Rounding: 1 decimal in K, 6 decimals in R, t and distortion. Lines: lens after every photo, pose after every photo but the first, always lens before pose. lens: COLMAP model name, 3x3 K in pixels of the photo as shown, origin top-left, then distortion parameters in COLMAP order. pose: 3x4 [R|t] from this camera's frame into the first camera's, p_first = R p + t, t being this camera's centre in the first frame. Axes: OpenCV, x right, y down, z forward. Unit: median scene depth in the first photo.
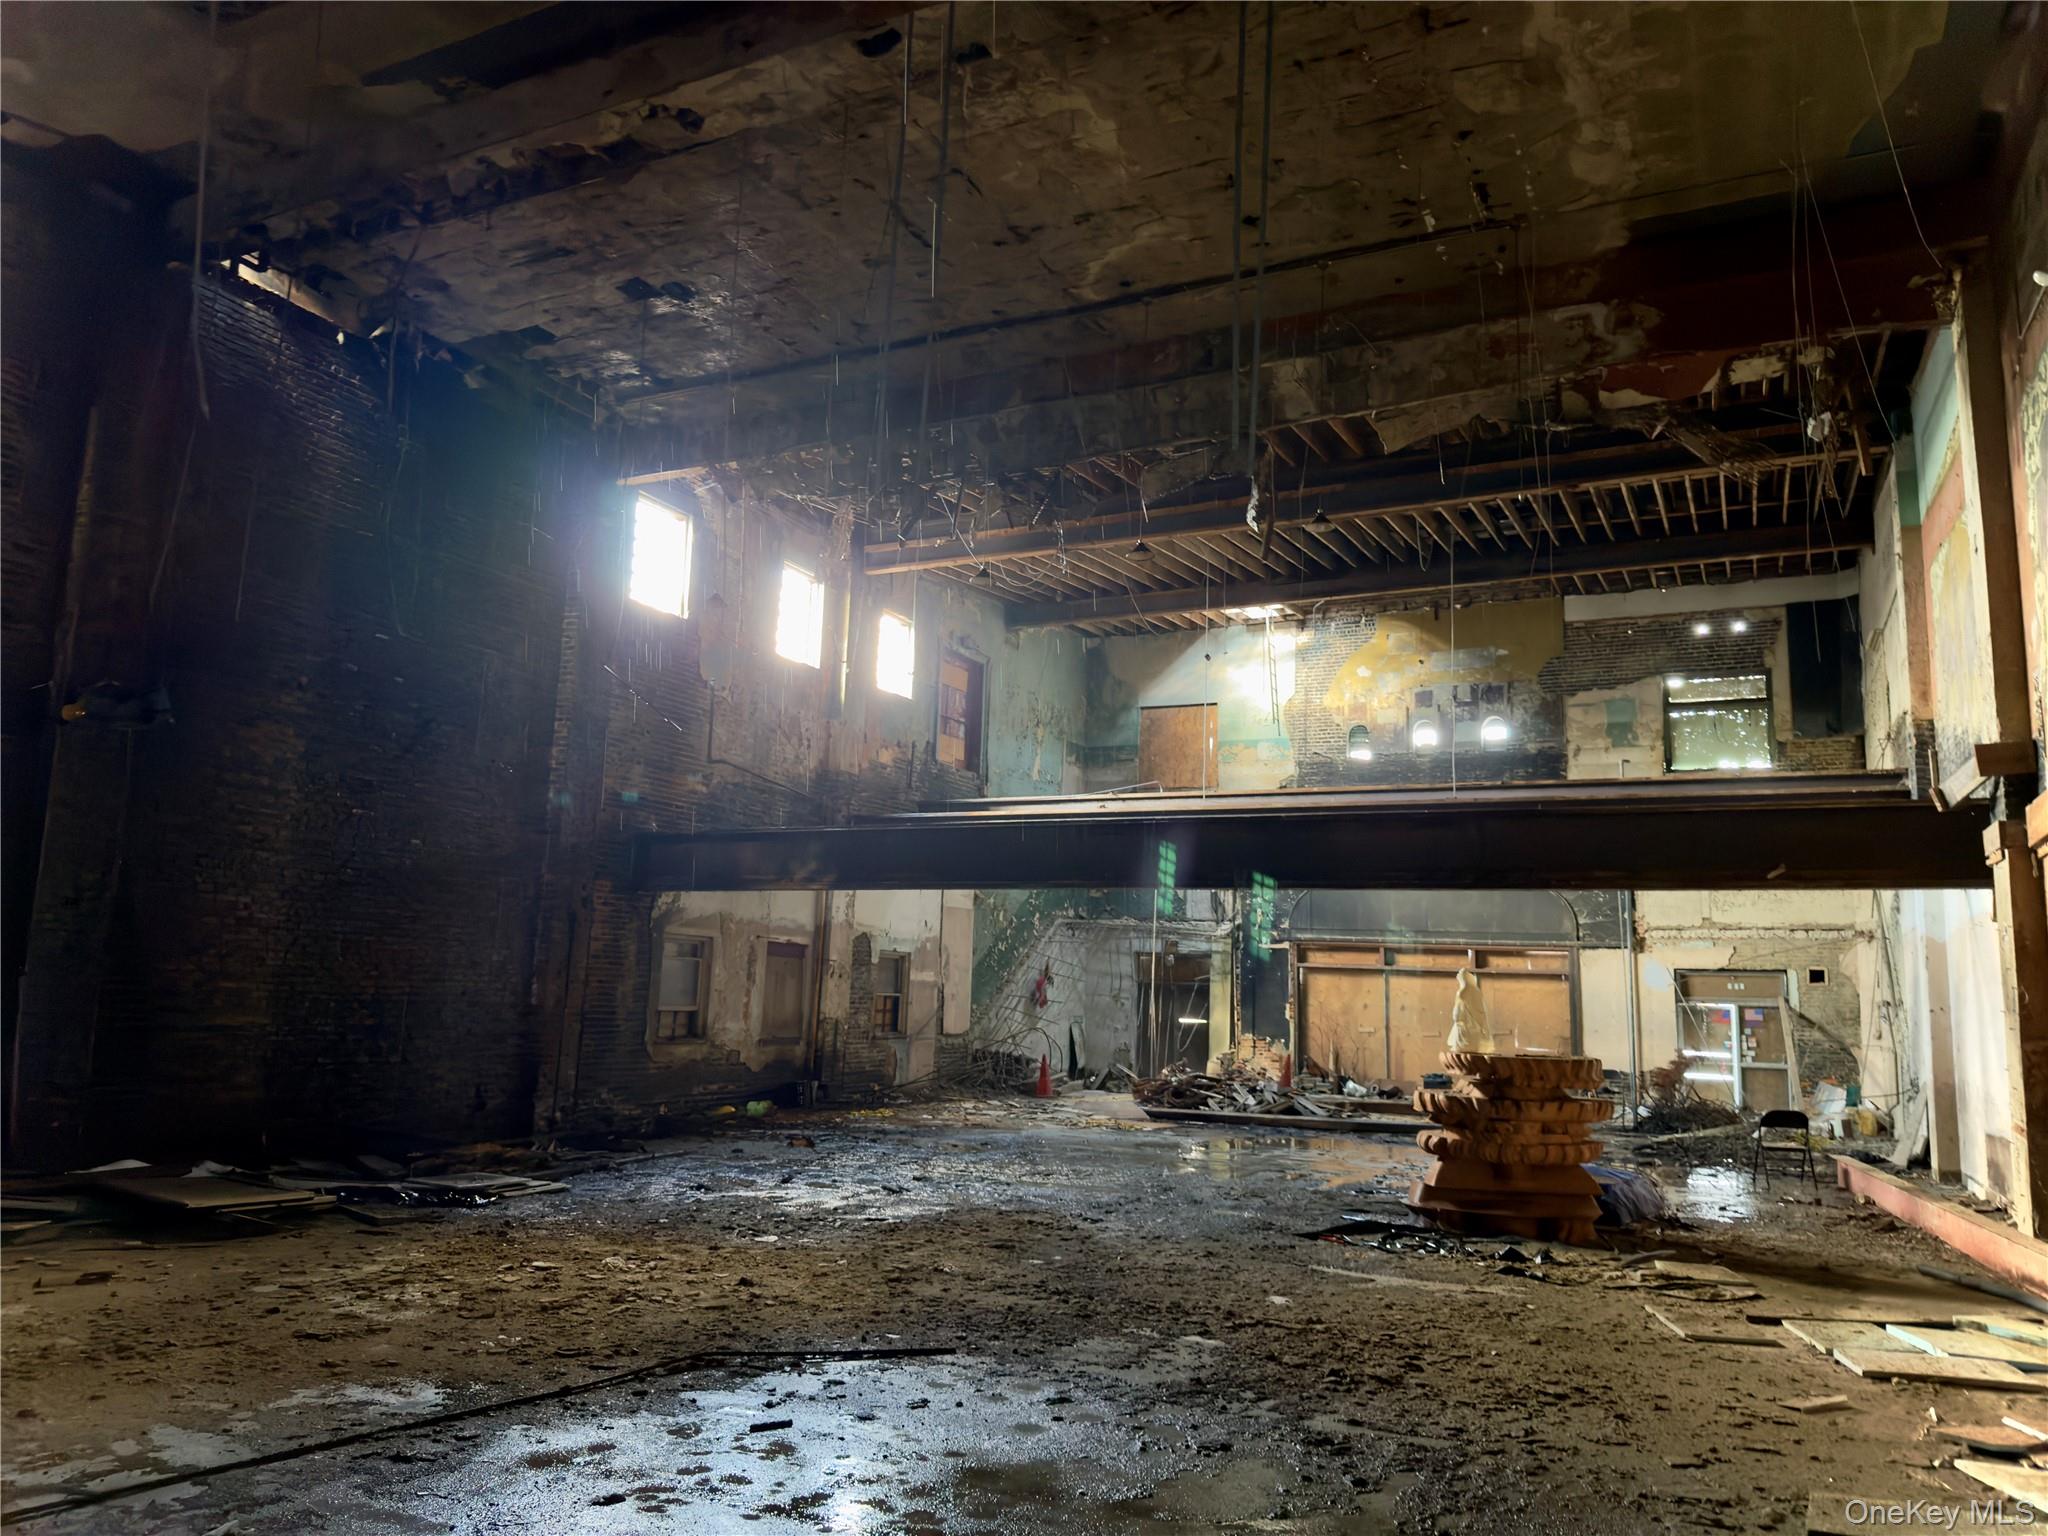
lens RADIAL K [[1412.3, 0, 1014.8], [0, 1412.3, 761.3], [0, 0, 1]] dist [0.177342, -0.345739]
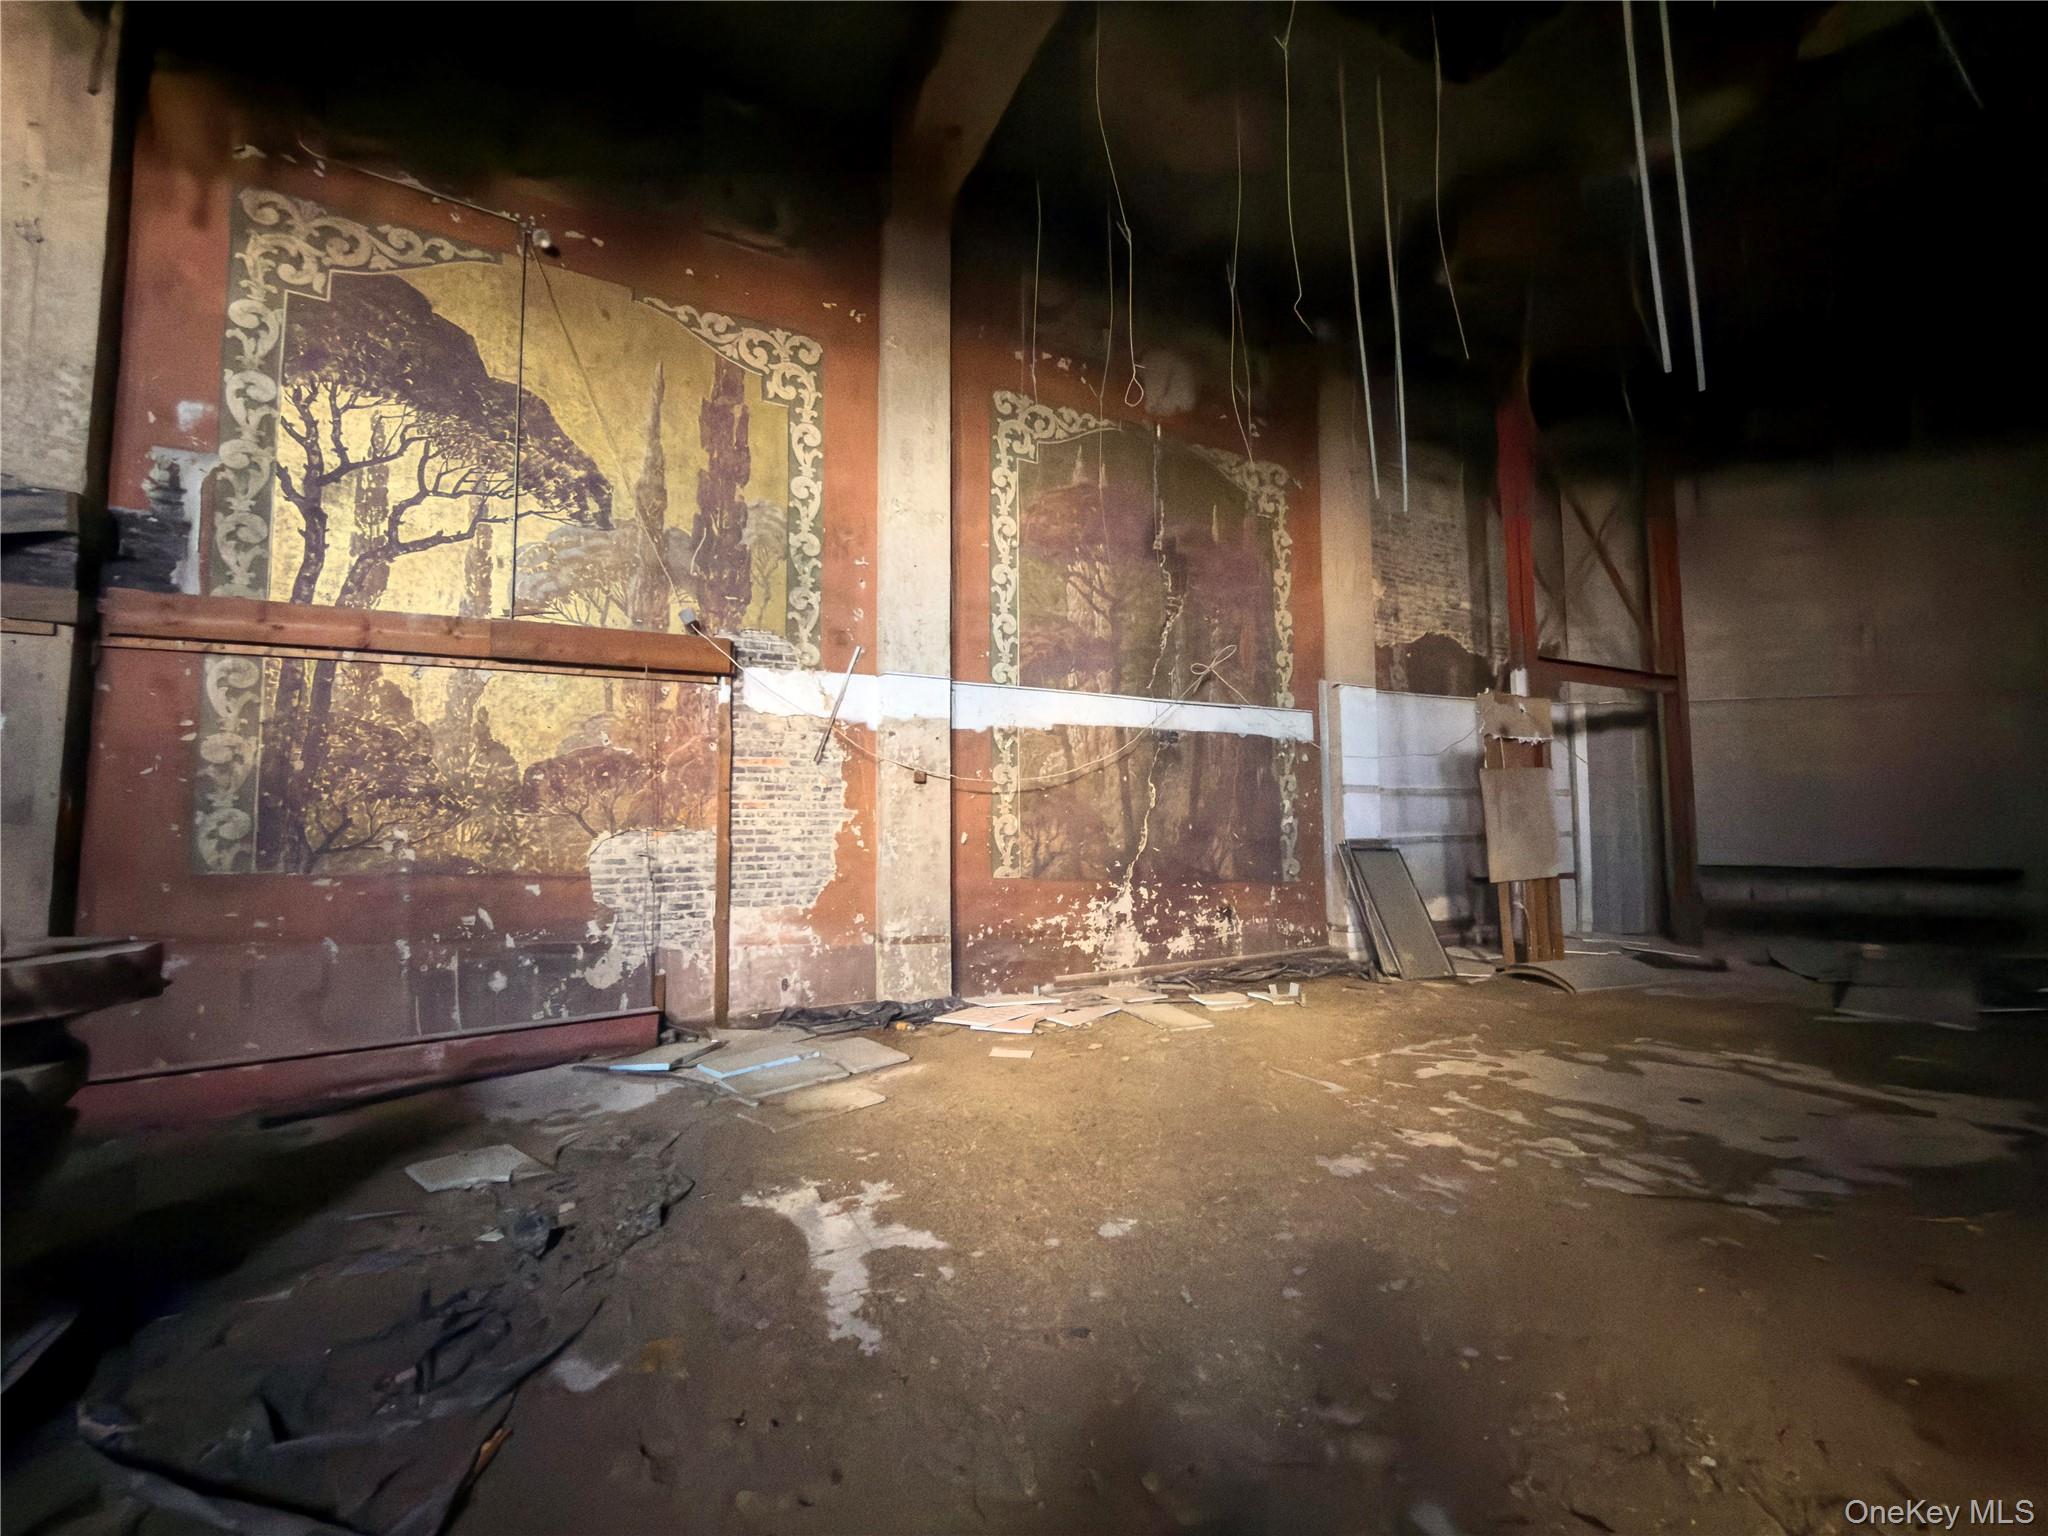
lens RADIAL K [[814.5, 0, 1021.9], [0, 814.5, 770.0], [0, 0, 1]] dist [0.000579, -0.000408]
pose [[-0.814600, 0.016099, 0.579800, -0.008721], [-0.113204, 0.975979, -0.186147, 0.067614], [-0.568869, -0.217270, -0.793209, 0.424404]]
